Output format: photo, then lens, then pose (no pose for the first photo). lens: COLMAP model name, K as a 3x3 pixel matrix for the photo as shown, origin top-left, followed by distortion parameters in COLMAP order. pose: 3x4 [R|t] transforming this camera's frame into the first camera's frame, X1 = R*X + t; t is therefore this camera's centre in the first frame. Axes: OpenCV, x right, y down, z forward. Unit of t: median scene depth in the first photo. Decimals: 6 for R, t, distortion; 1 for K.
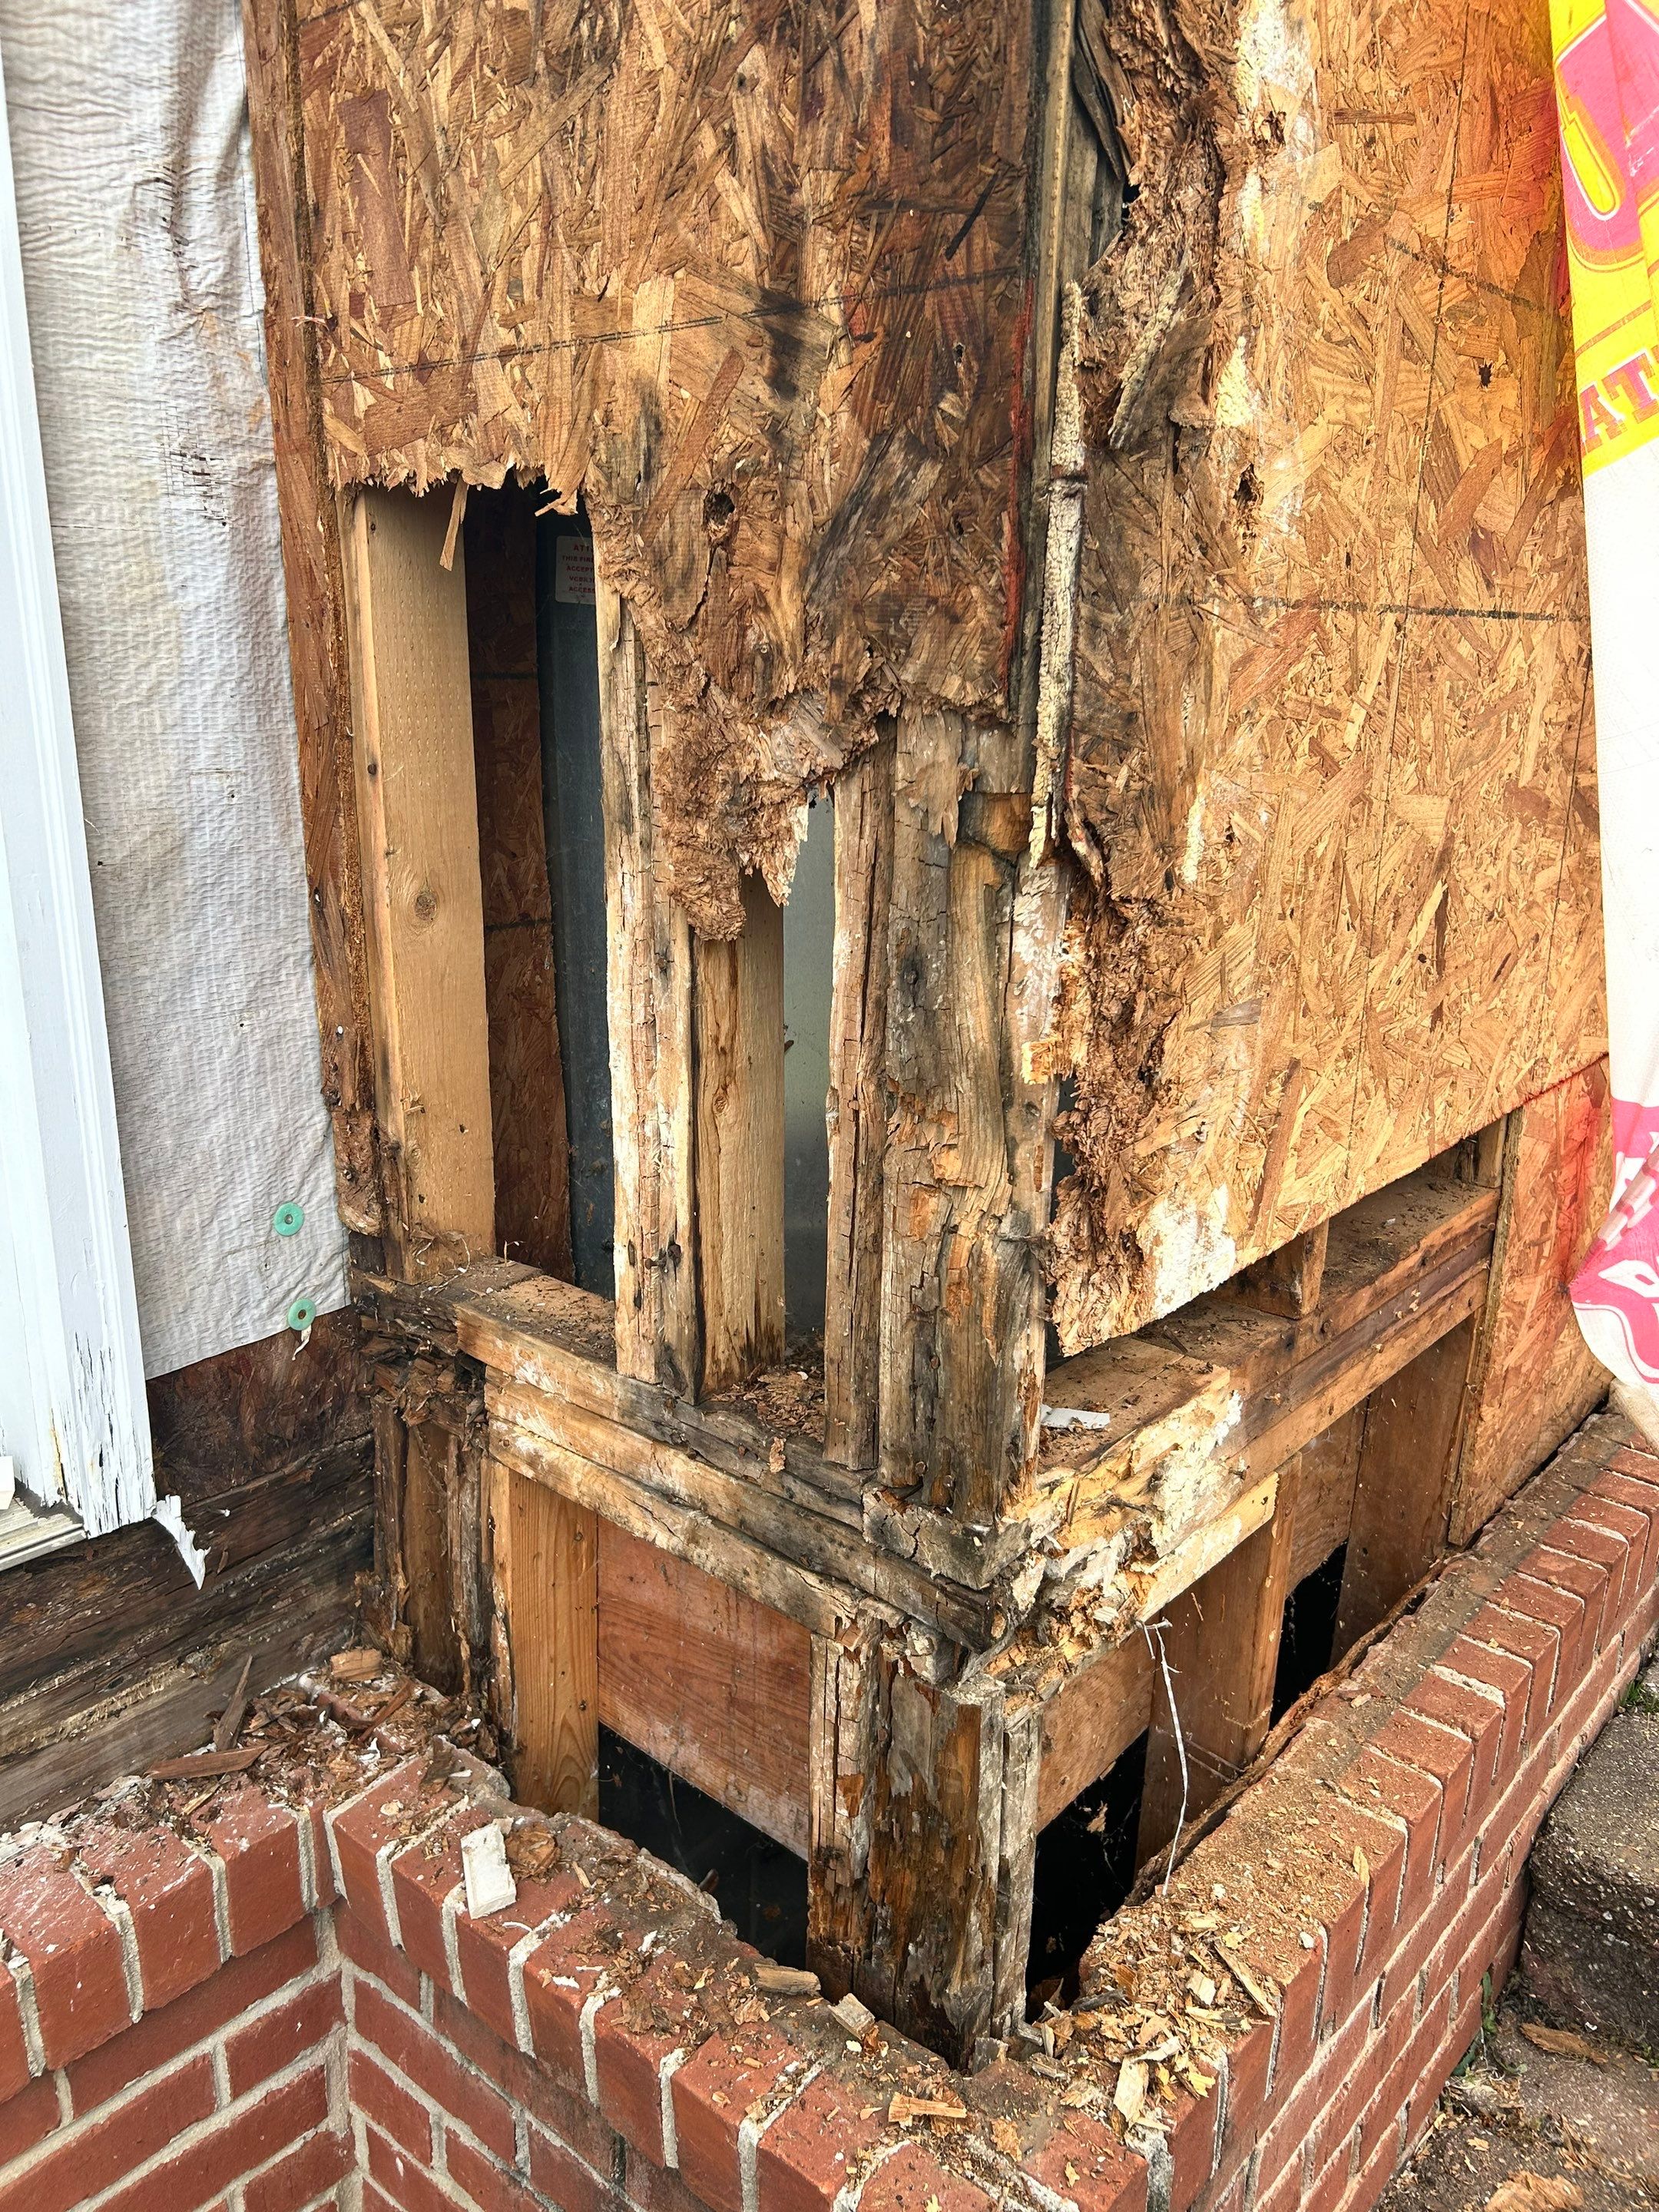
lens RADIAL K [[1660.9, 0, 829.5], [0, 1660.9, 1106.0], [0, 0, 1]] dist [0.044434, -0.058577]
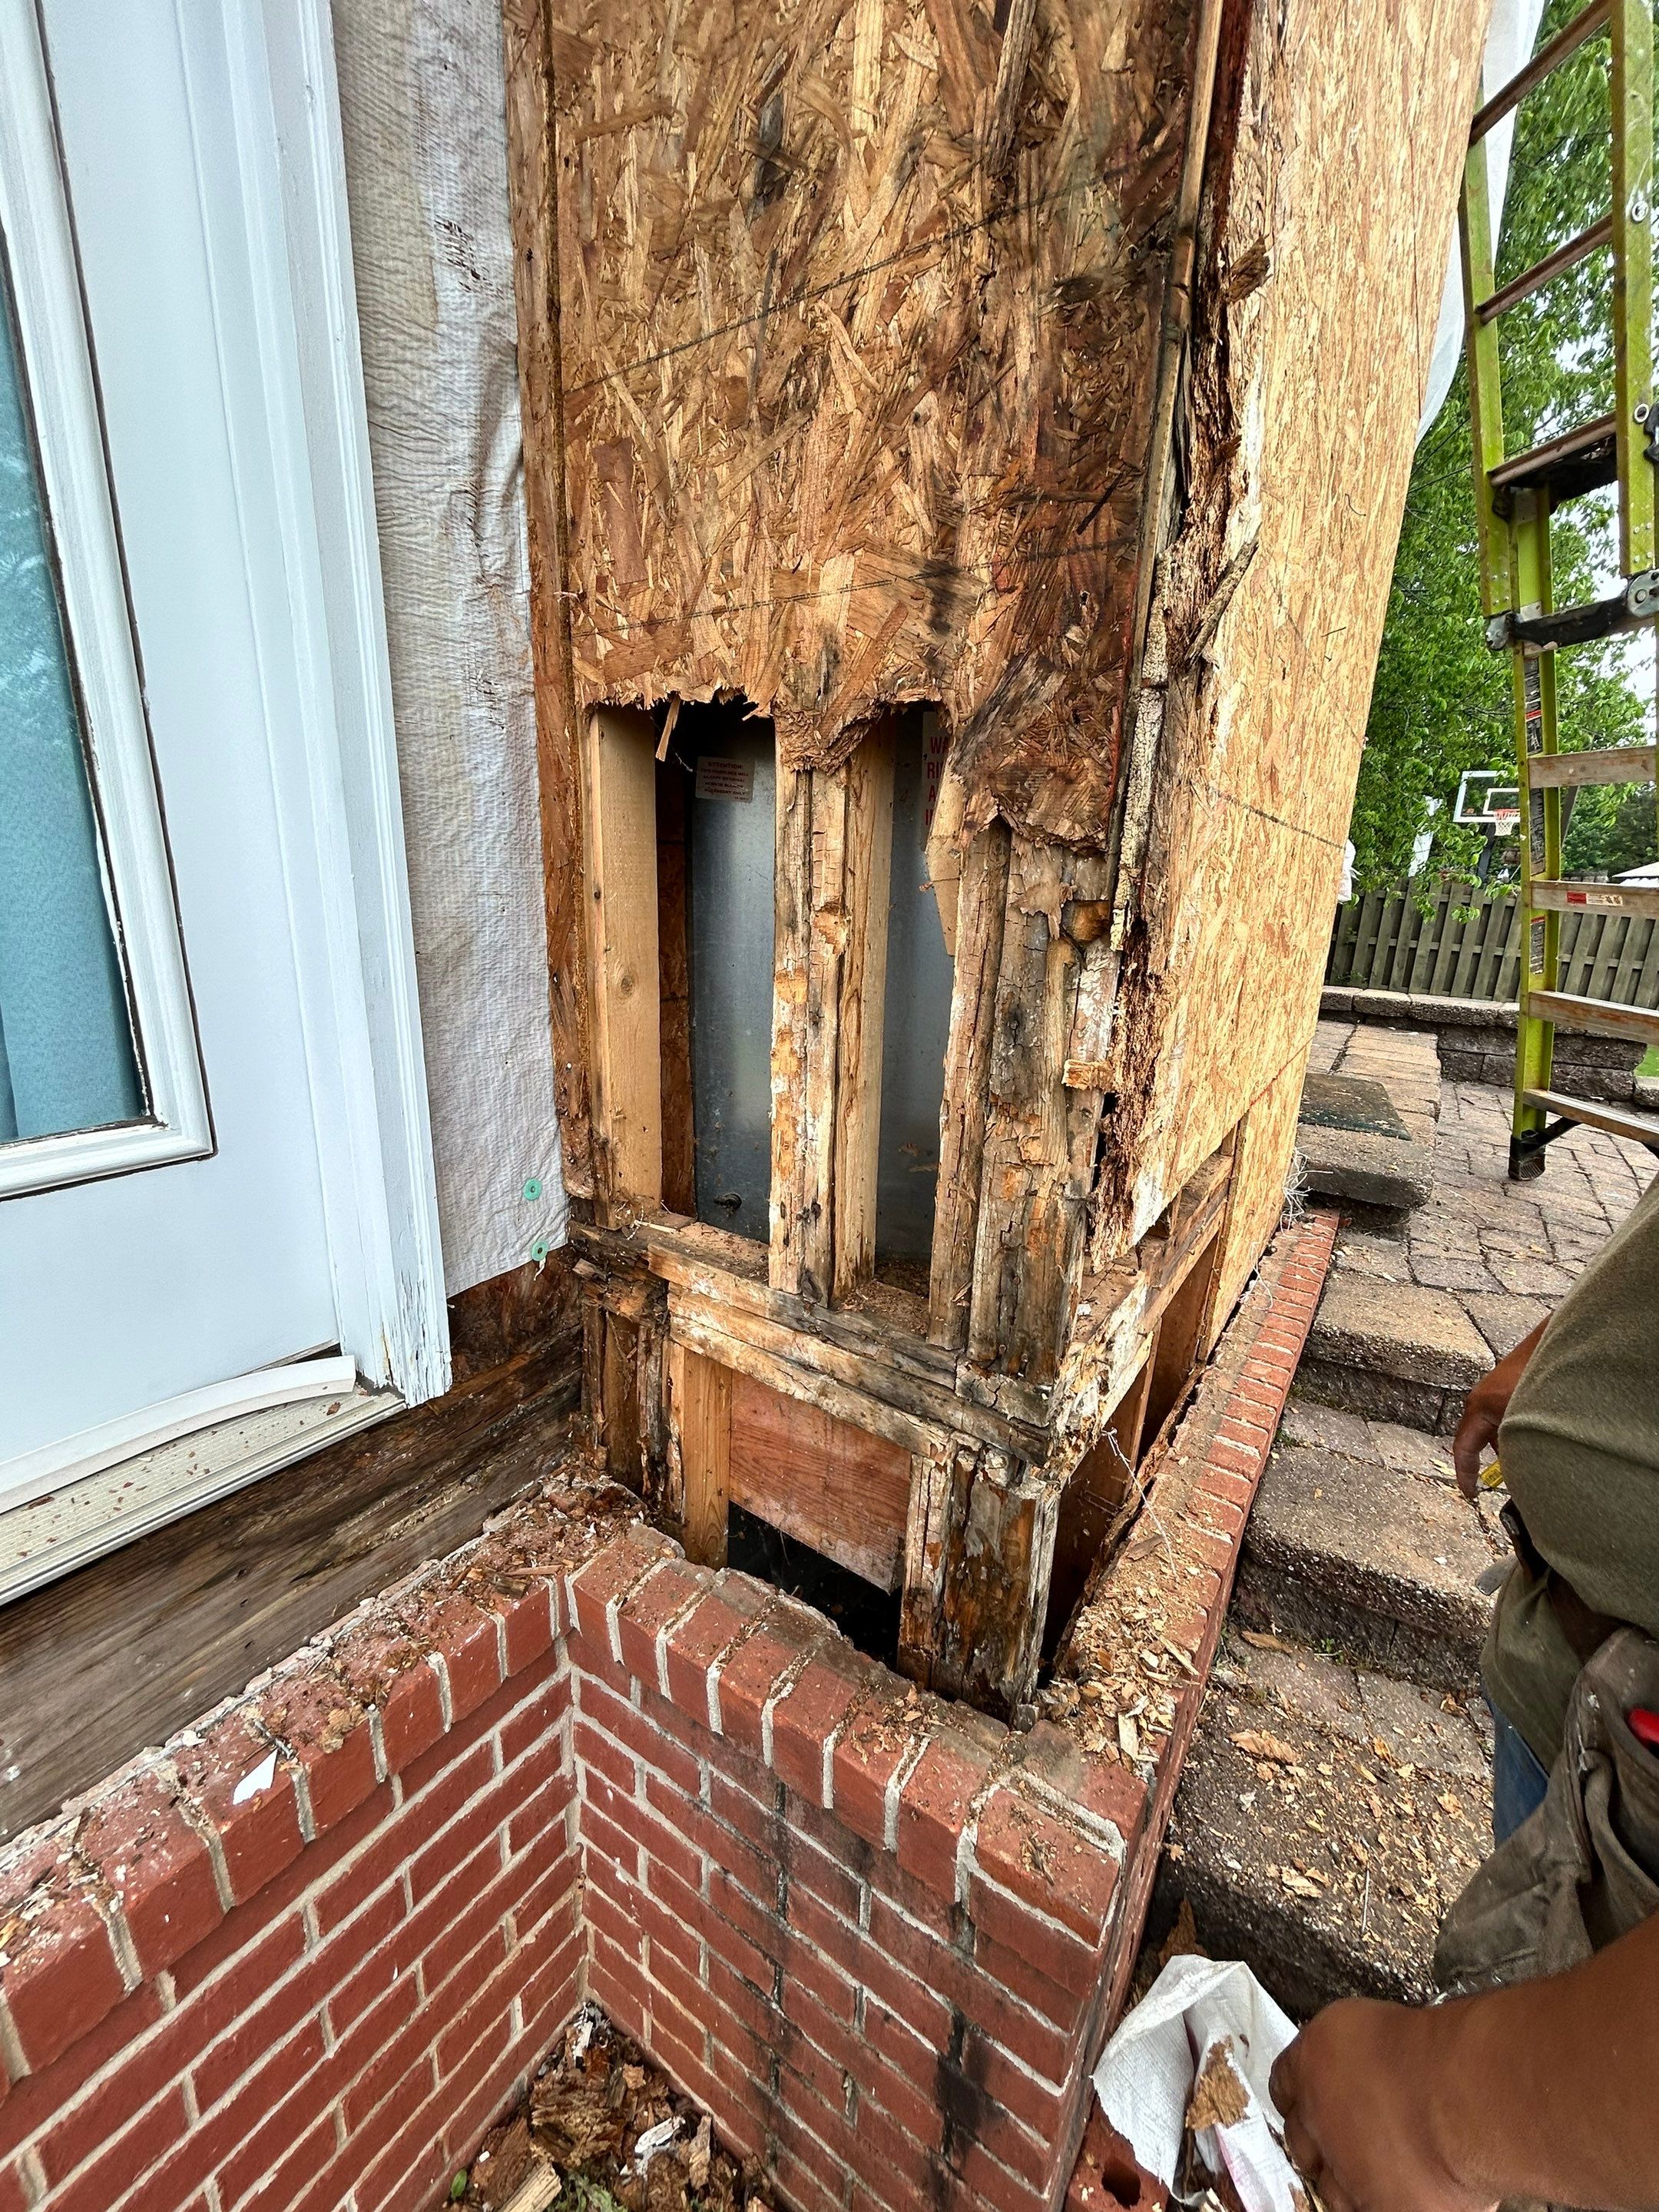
lens RADIAL K [[877.7, 0, 832.3], [0, 877.7, 1102.9], [0, 0, 1]] dist [-0.009399, -0.000160]
pose [[0.992611, -0.008832, 0.121019, -0.175423], [0.010002, 0.999909, -0.009059, -0.001911], [-0.120928, 0.010202, 0.992609, 0.197593]]
